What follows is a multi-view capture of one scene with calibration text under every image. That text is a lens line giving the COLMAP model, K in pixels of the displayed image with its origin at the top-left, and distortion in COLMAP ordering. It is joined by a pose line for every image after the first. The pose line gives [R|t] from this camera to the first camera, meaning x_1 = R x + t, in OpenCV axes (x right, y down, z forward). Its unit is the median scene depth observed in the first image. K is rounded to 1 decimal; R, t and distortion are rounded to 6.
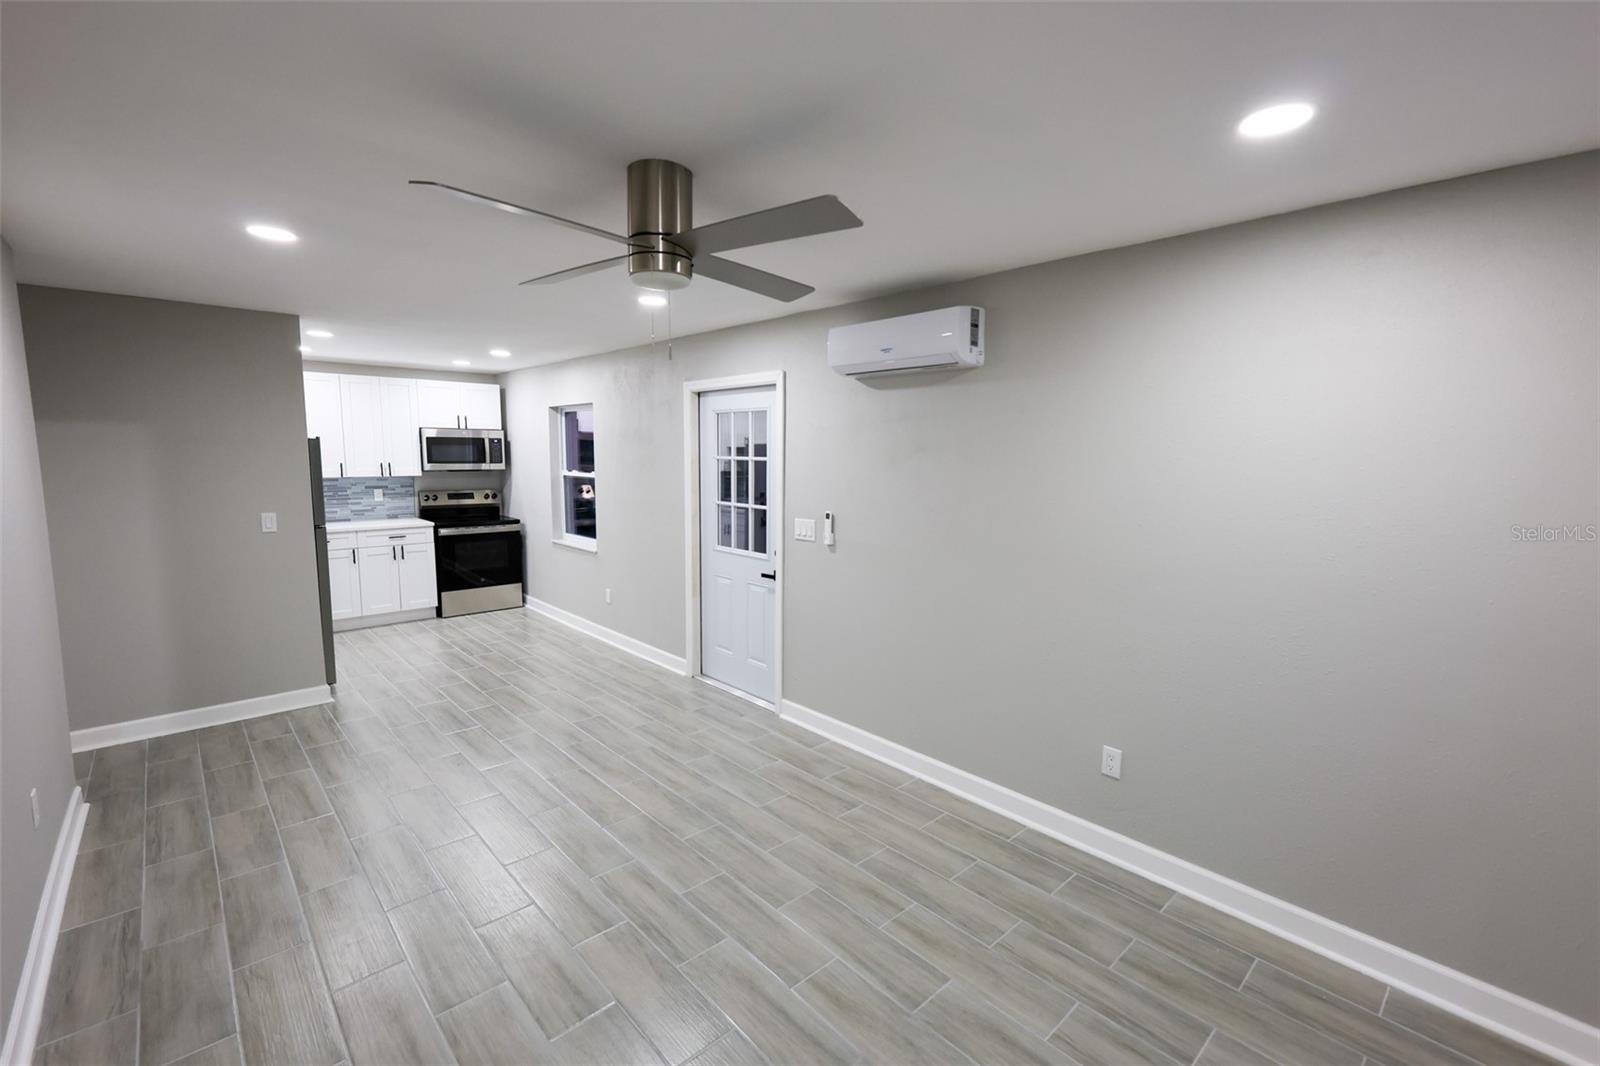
lens RADIAL K [[693.2, 0, 803.3], [0, 693.2, 527.9], [0, 0, 1]] dist [0.003004, 0.000433]
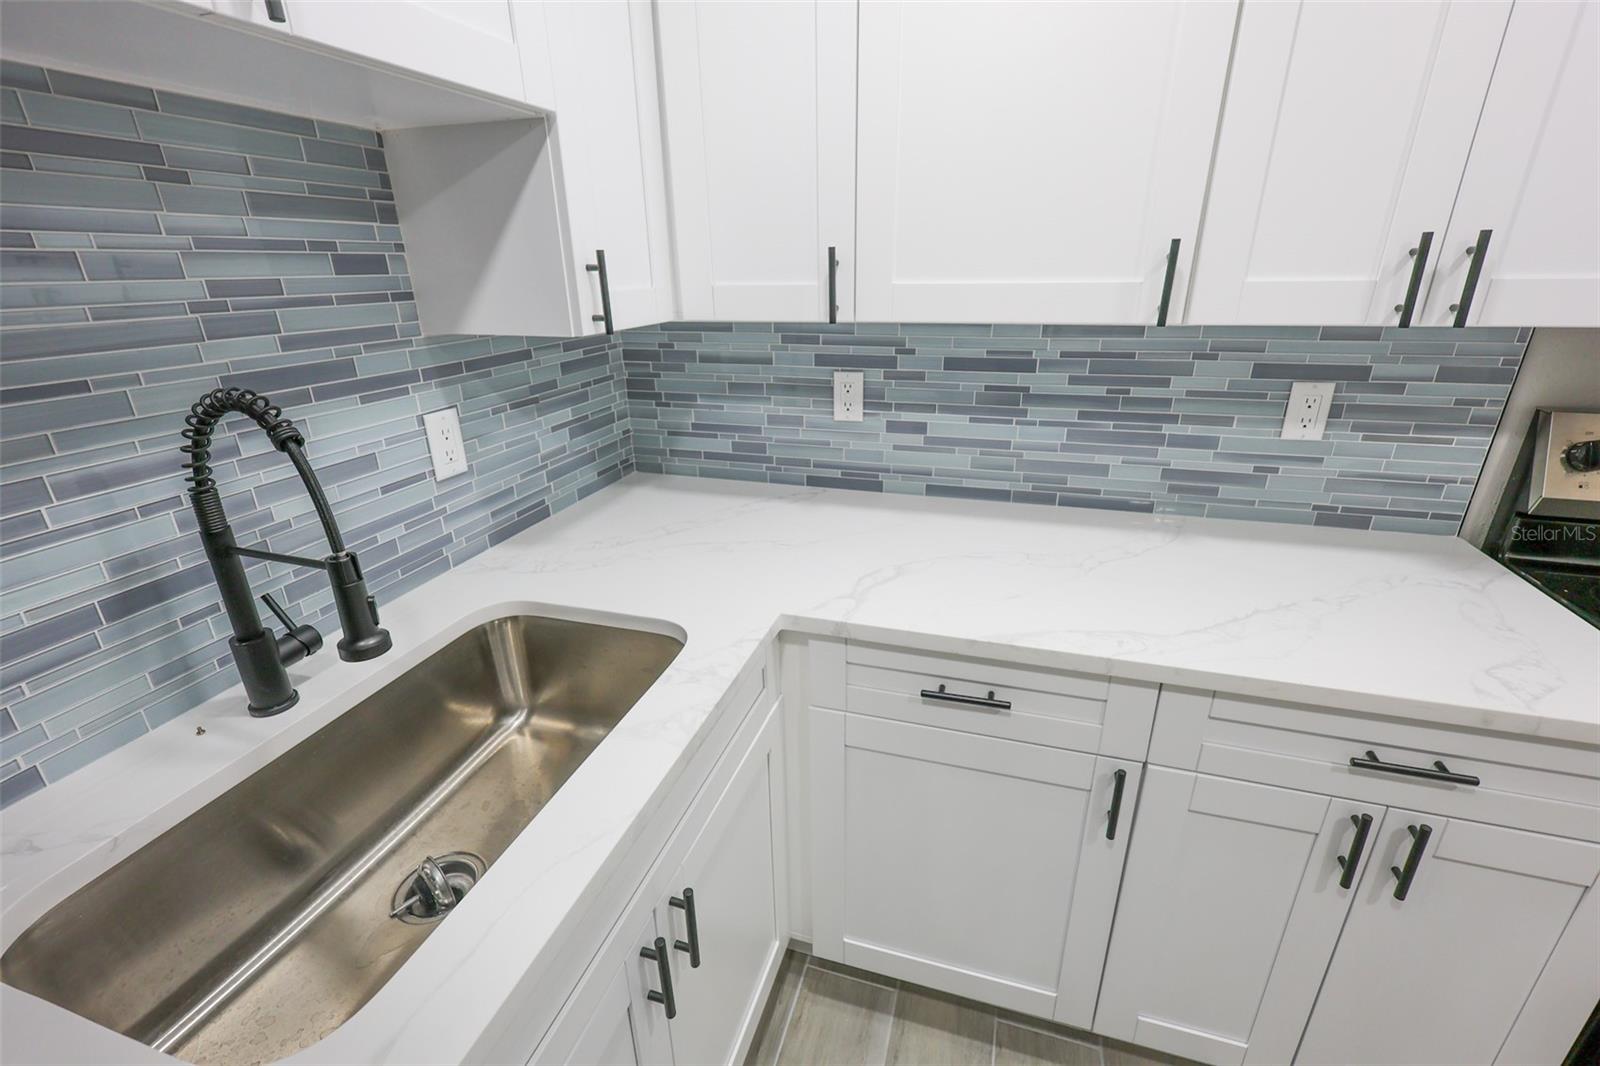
lens RADIAL K [[693.2, 0, 805.8], [0, 693.2, 529.9], [0, 0, 1]] dist [0.003004, 0.000433]
pose [[0.501152, 0.299977, -0.811702, -0.511770], [-0.076609, 0.949691, 0.303673, -0.065117], [0.861961, -0.090003, 0.498921, 0.770697]]
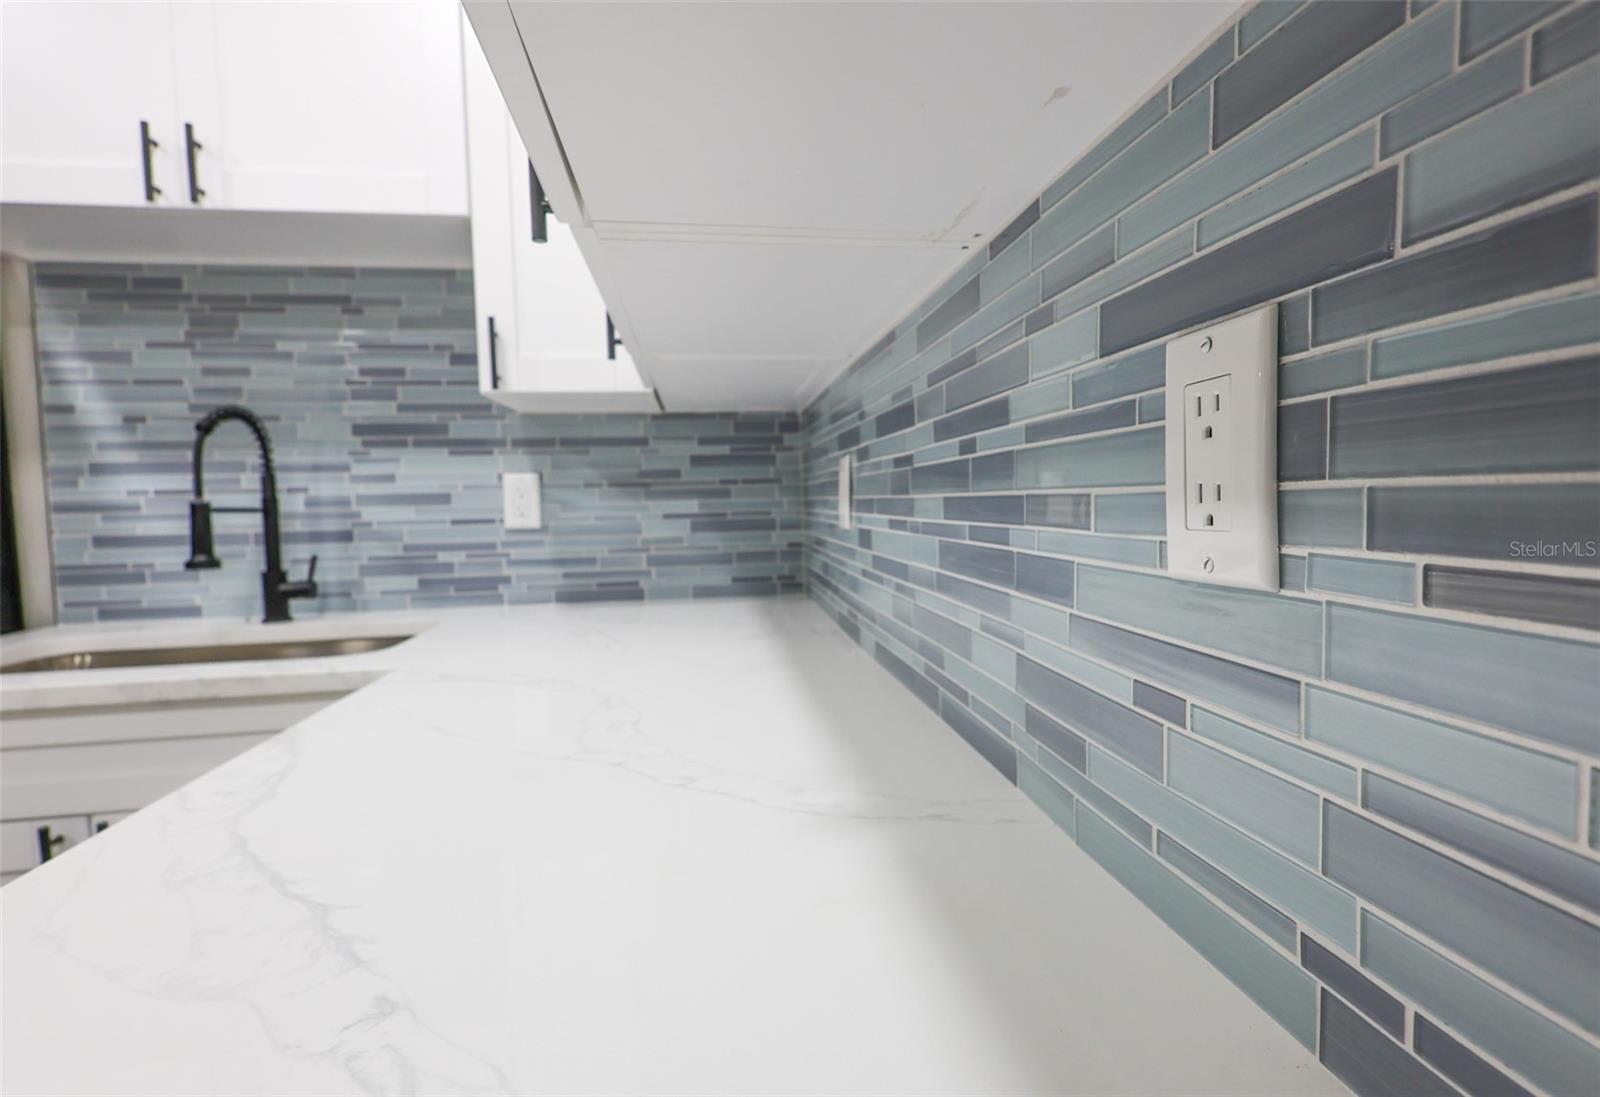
lens RADIAL K [[811.9, 0, 828.1], [0, 811.9, 548.7], [0, 0, 1]] dist [-0.003673, -0.000931]
pose [[-0.553368, 0.057217, -0.830969, -0.554722], [-0.074213, 0.990283, 0.117607, -0.045775], [0.829624, 0.126749, -0.543745, 1.011132]]
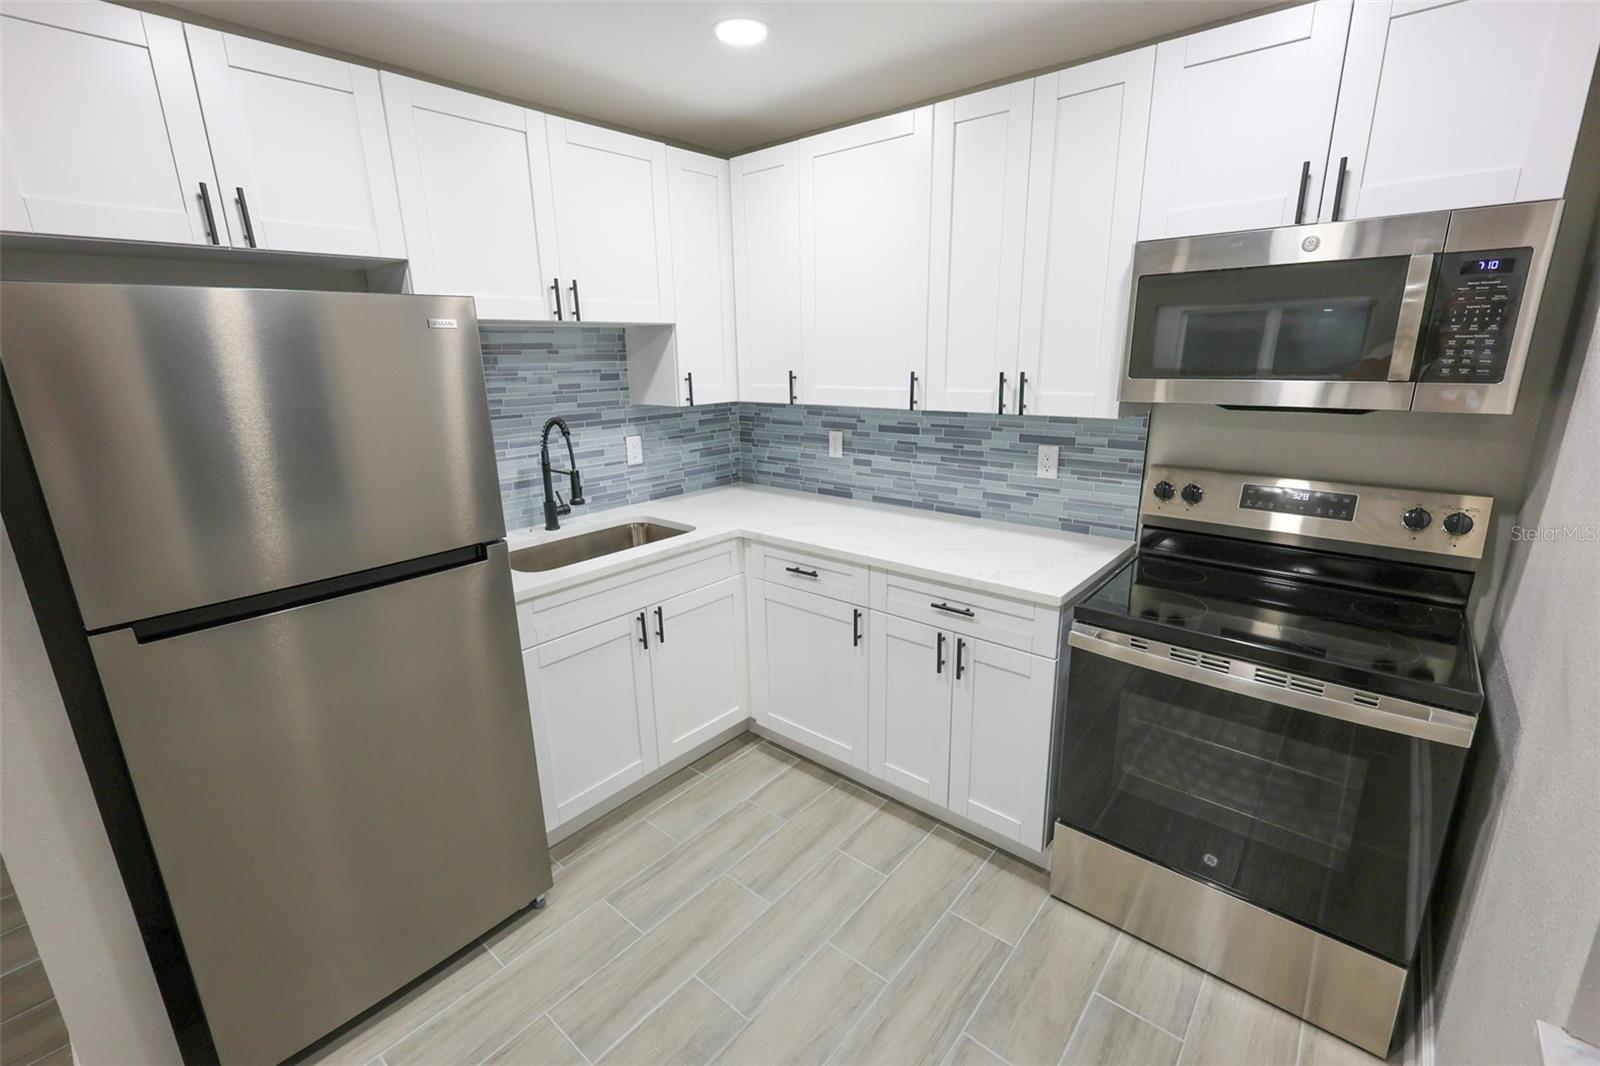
lens RADIAL K [[693.2, 0, 805.9], [0, 693.2, 528.2], [0, 0, 1]] dist [0.003004, 0.000433]
pose [[0.126370, 0.240008, -0.962511, -0.275926], [-0.092155, 0.968934, 0.229510, -0.085085], [0.987693, 0.059697, 0.144562, 0.828968]]
